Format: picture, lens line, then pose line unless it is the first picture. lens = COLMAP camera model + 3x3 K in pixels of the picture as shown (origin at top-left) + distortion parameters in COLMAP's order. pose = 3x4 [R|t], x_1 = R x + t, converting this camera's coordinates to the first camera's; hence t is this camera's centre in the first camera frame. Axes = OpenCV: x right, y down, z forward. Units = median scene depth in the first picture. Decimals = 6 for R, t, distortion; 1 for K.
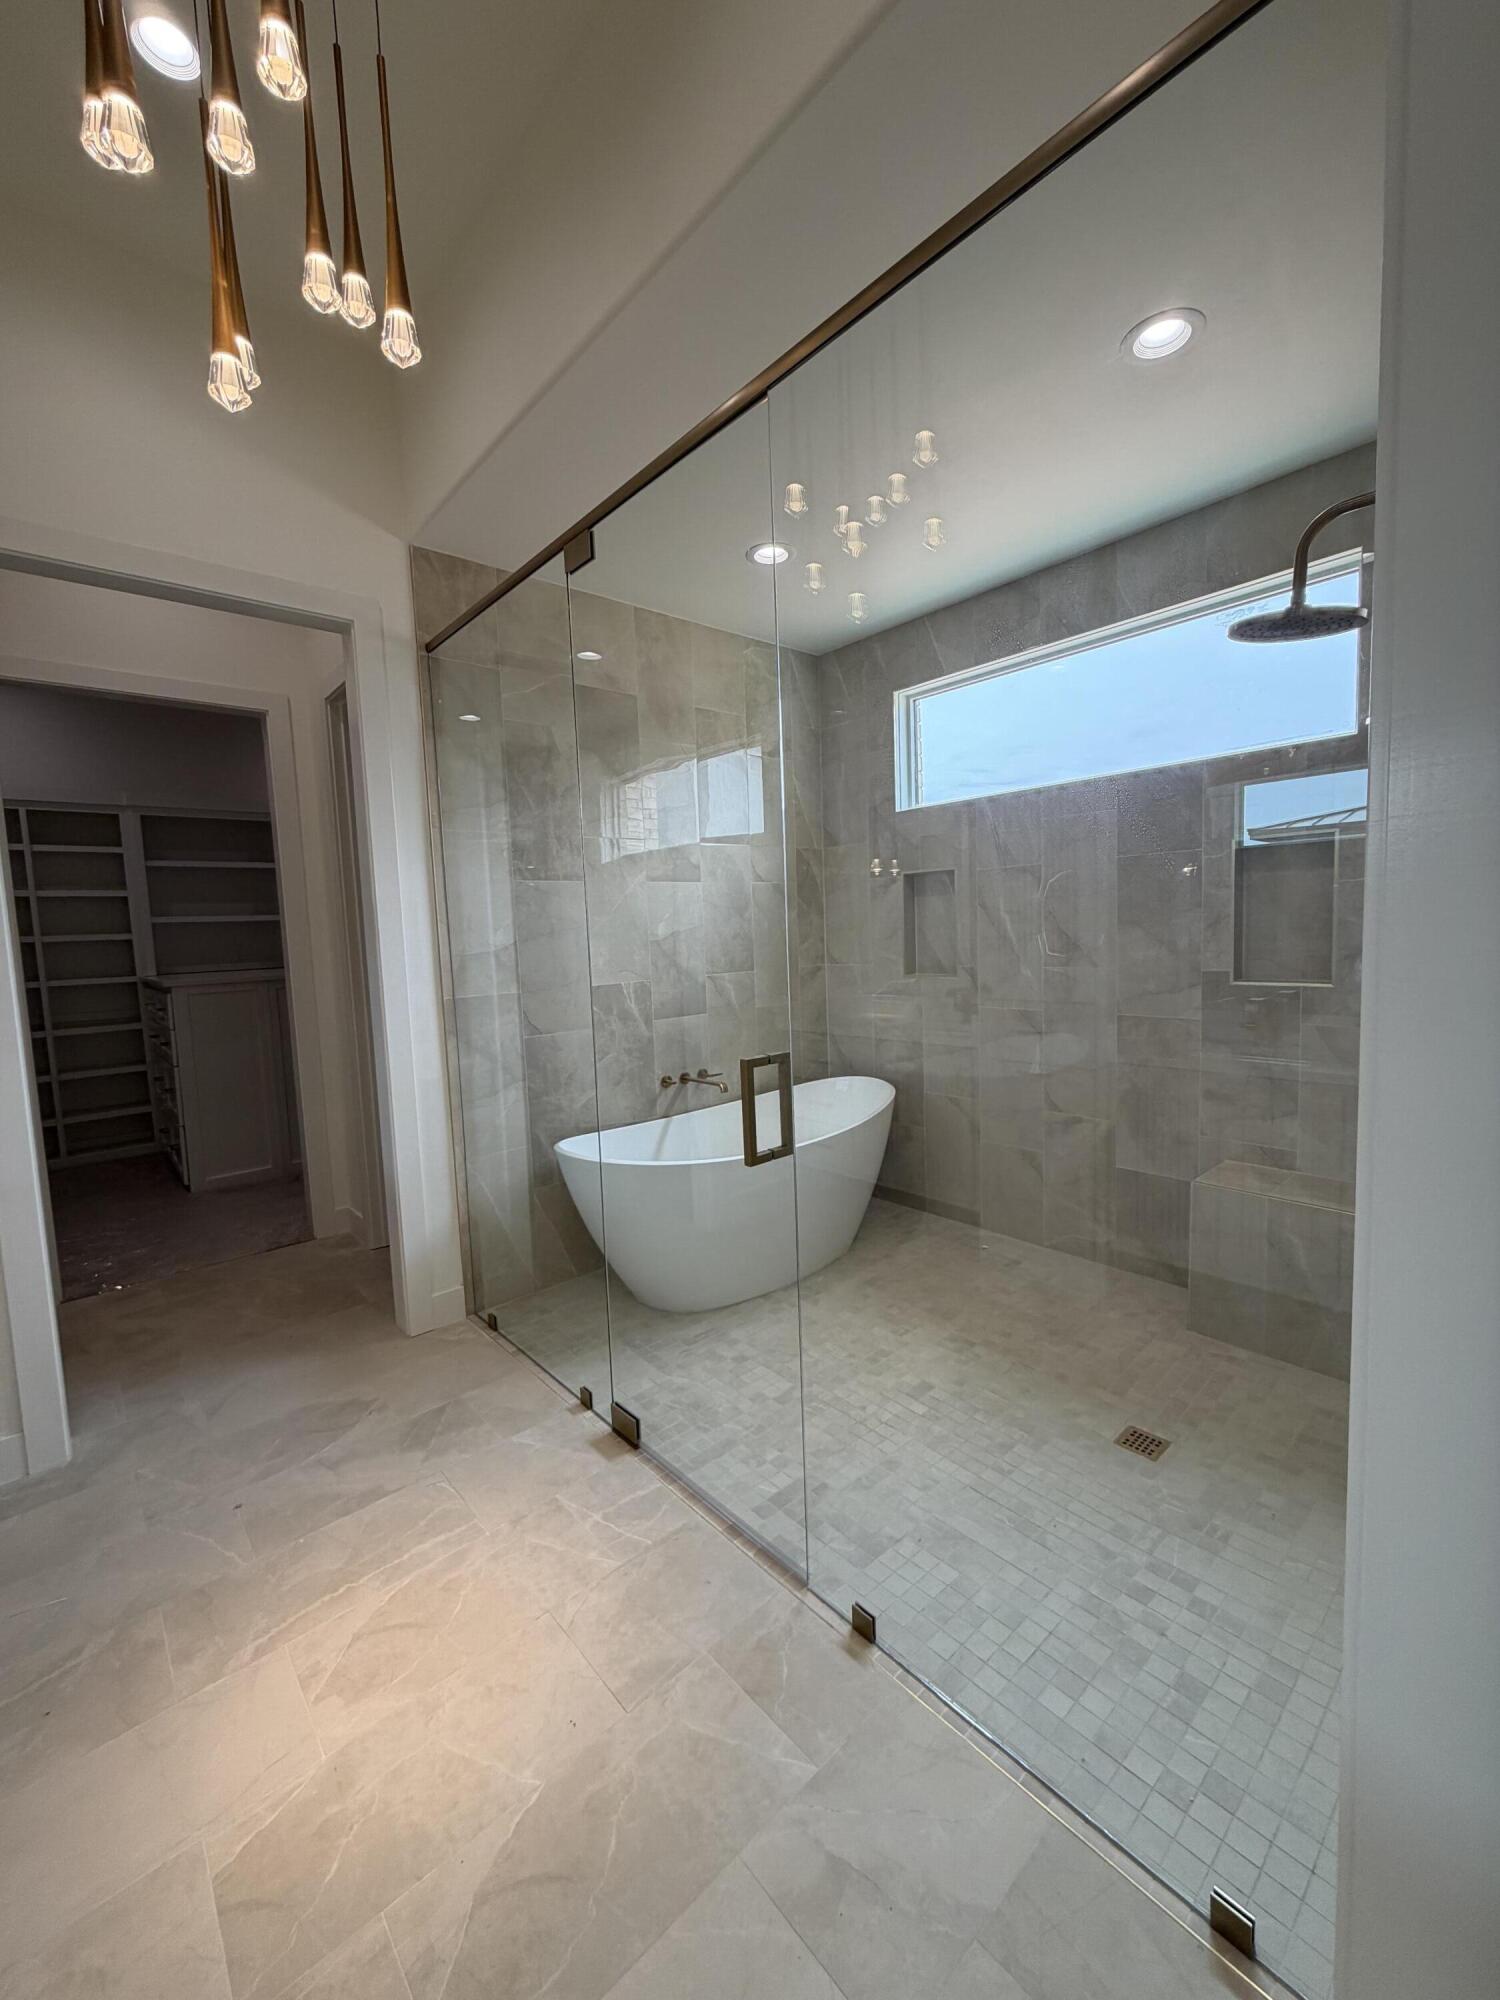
lens RADIAL K [[791.9, 0, 737.1], [0, 791.9, 1006.3], [0, 0, 1]] dist [0.000177, -0.000044]
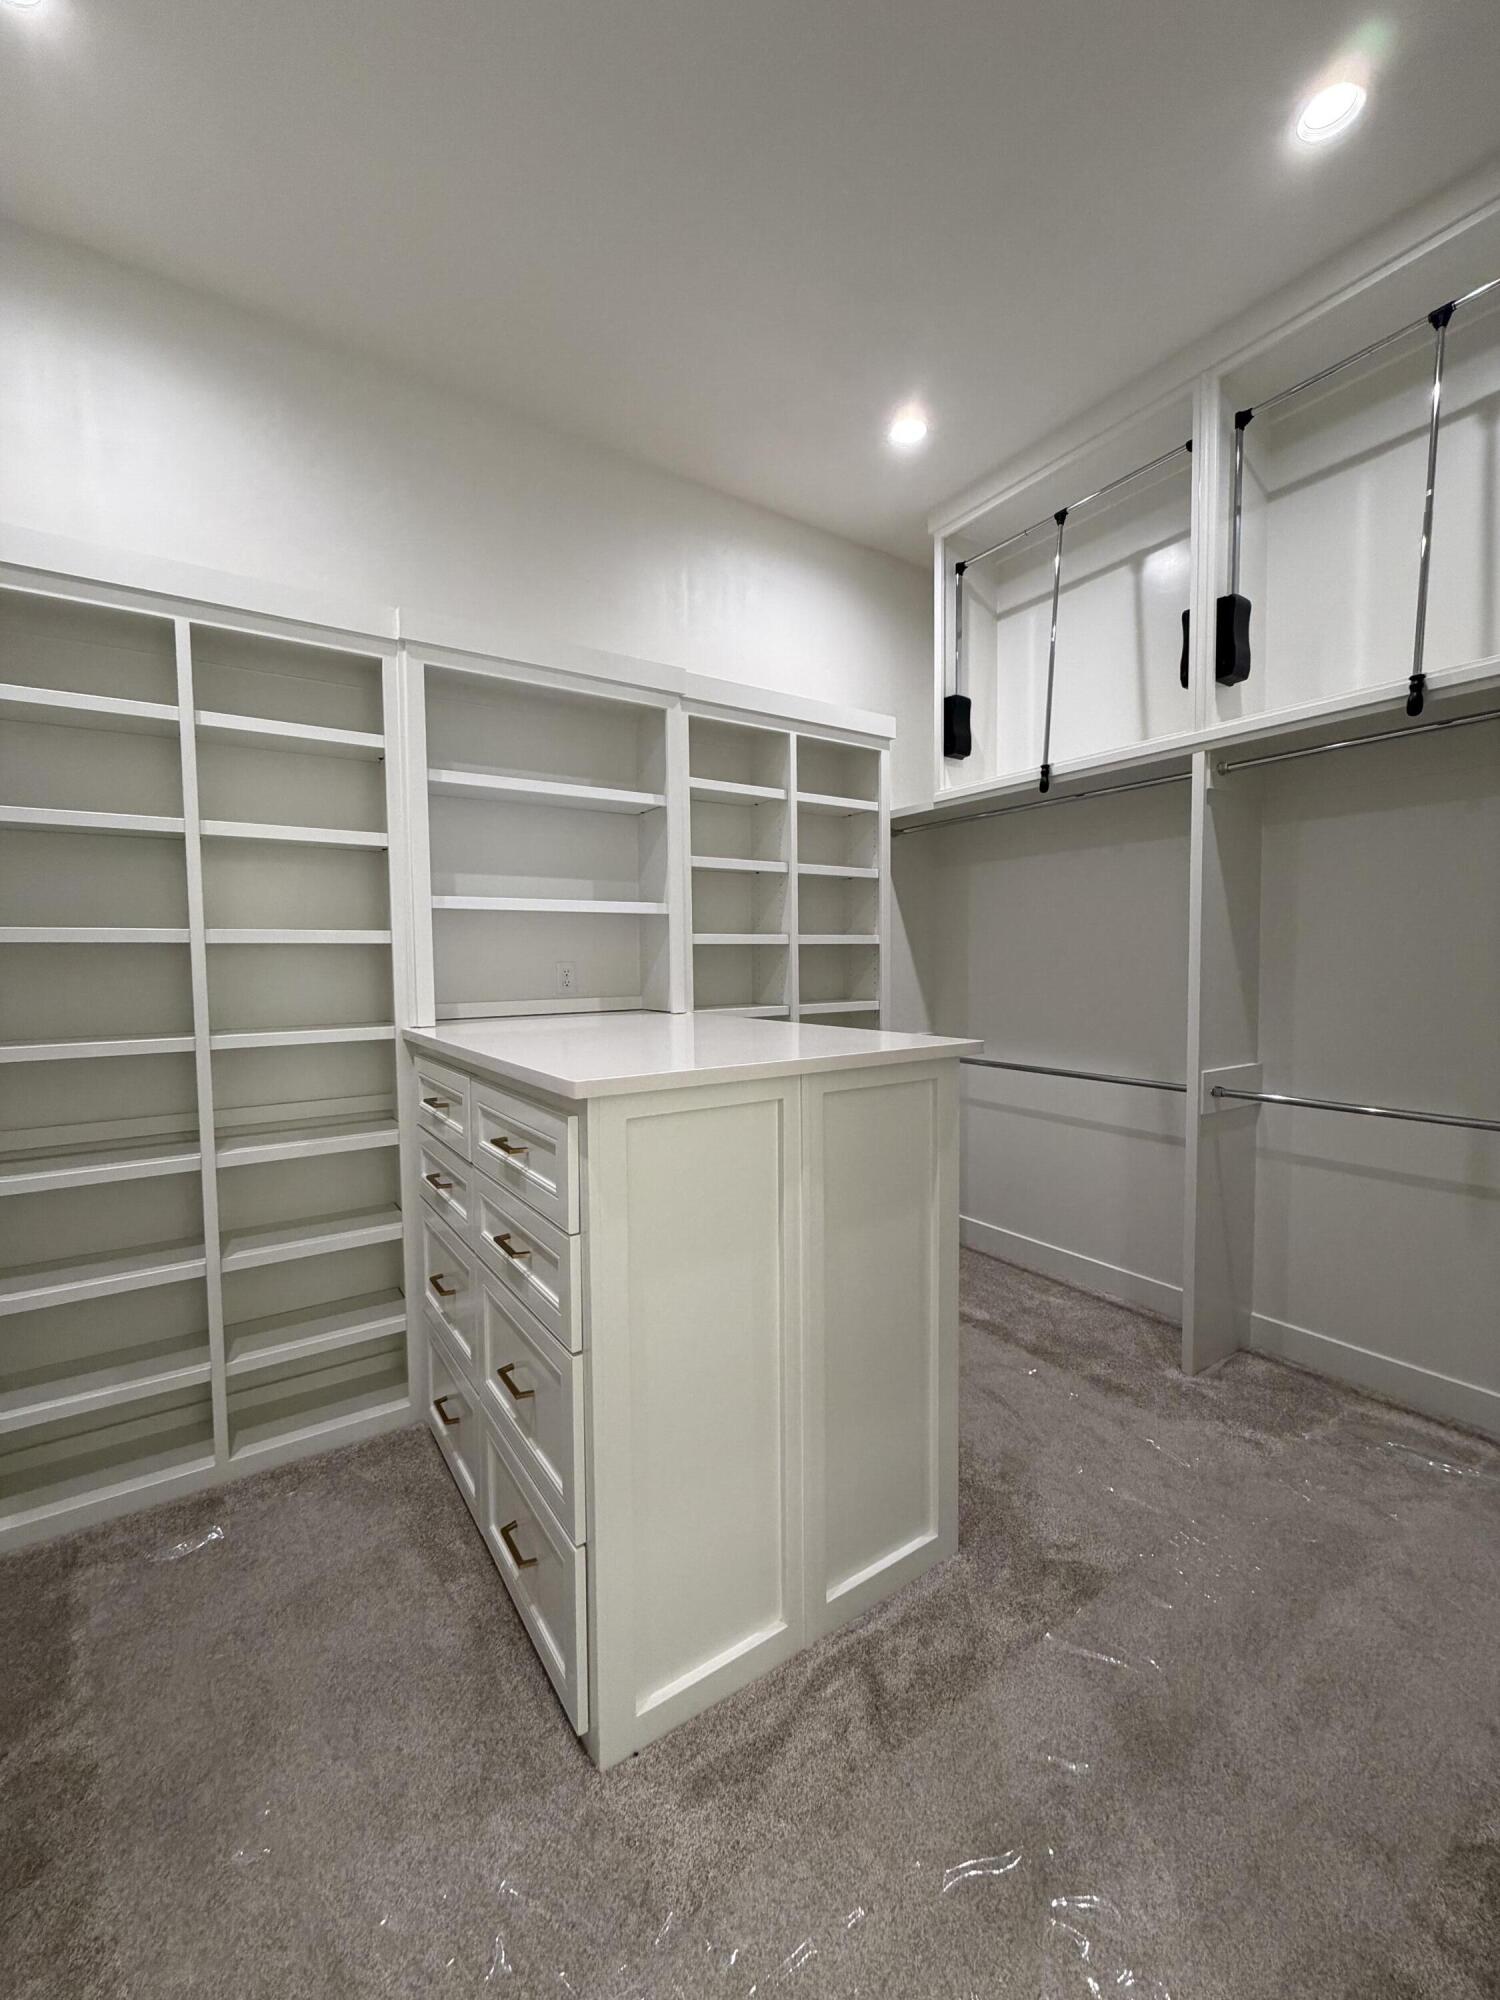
lens RADIAL K [[787.0, 0, 750.0], [0, 787.0, 1000.0], [0, 0, 1]] dist [-0.008059, 0.000493]
pose [[0.992926, 0.030417, -0.114772, -1.328842], [-0.035459, 0.998482, -0.042149, -0.108141], [0.113316, 0.045921, 0.992497, 1.524023]]
